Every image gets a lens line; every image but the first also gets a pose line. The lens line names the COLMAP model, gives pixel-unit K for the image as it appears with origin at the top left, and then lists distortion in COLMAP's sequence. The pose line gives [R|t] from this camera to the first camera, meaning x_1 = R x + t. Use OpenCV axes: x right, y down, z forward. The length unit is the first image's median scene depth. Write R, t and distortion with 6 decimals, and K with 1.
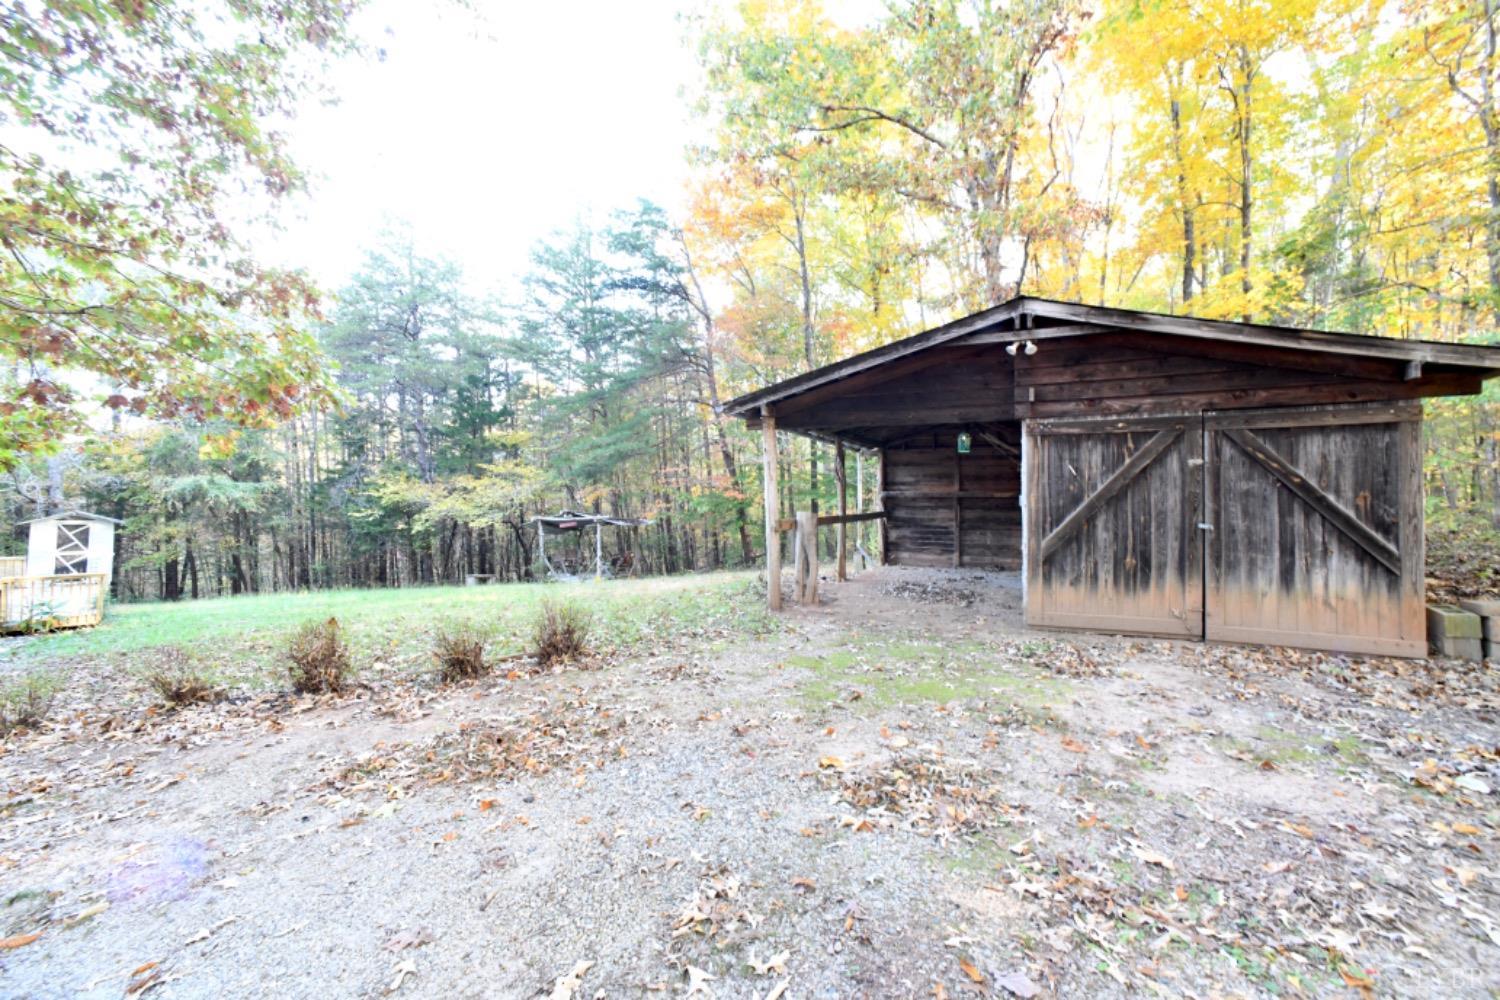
lens RADIAL K [[593.3, 0, 753.1], [0, 593.3, 492.5], [0, 0, 1]] dist [-0.067116, 0.030700]
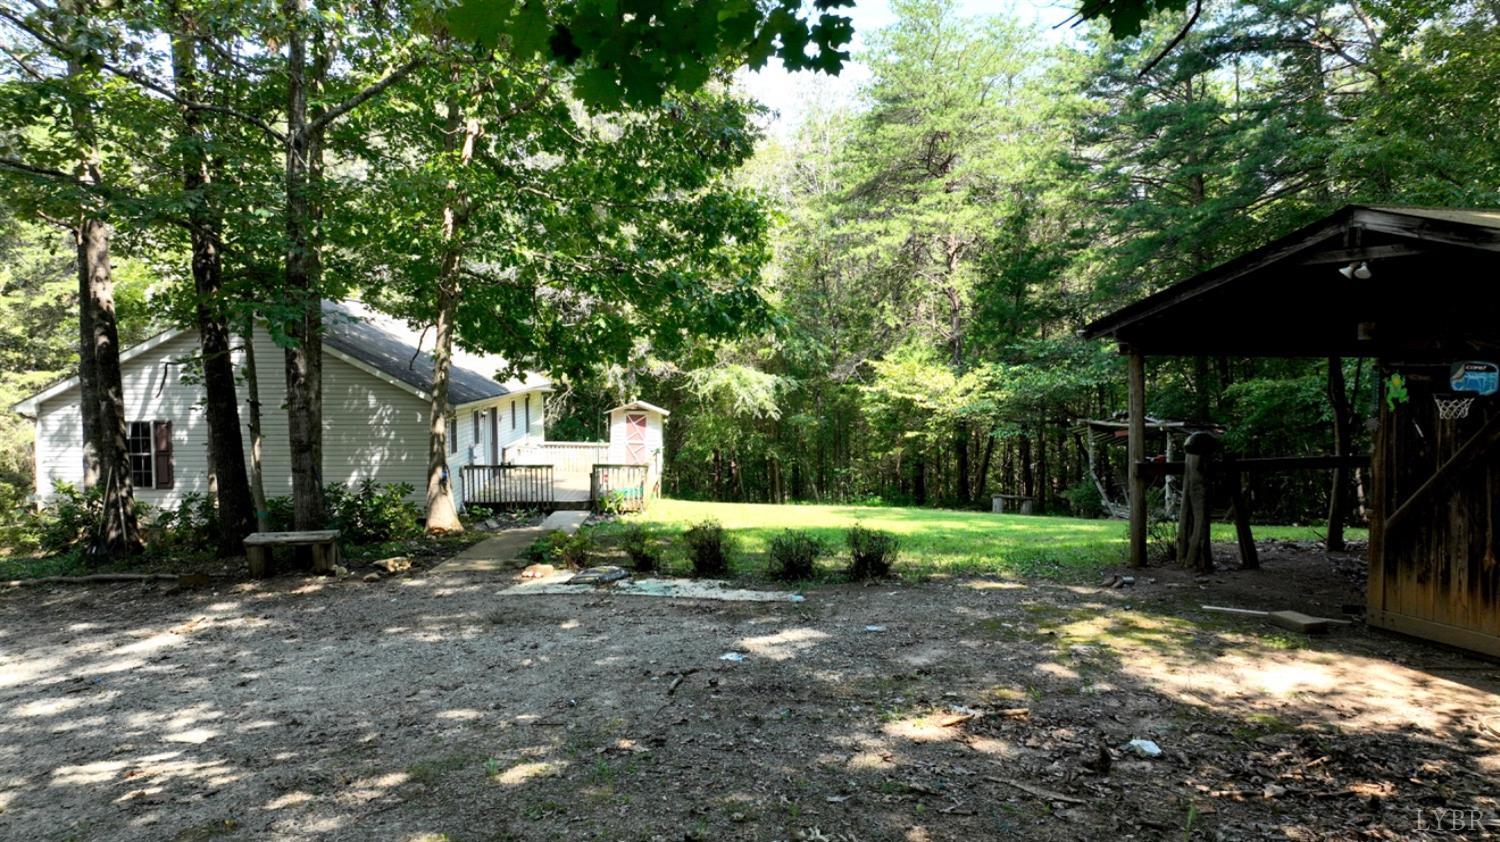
lens RADIAL K [[1051.6, 0, 749.4], [0, 1051.6, 420.5], [0, 0, 1]] dist [-0.000060, 0.035560]
pose [[0.682360, 0.029080, -0.730438, 0.941795], [0.024550, 0.997733, 0.062656, -0.157209], [0.730604, -0.060686, 0.680099, -0.557090]]
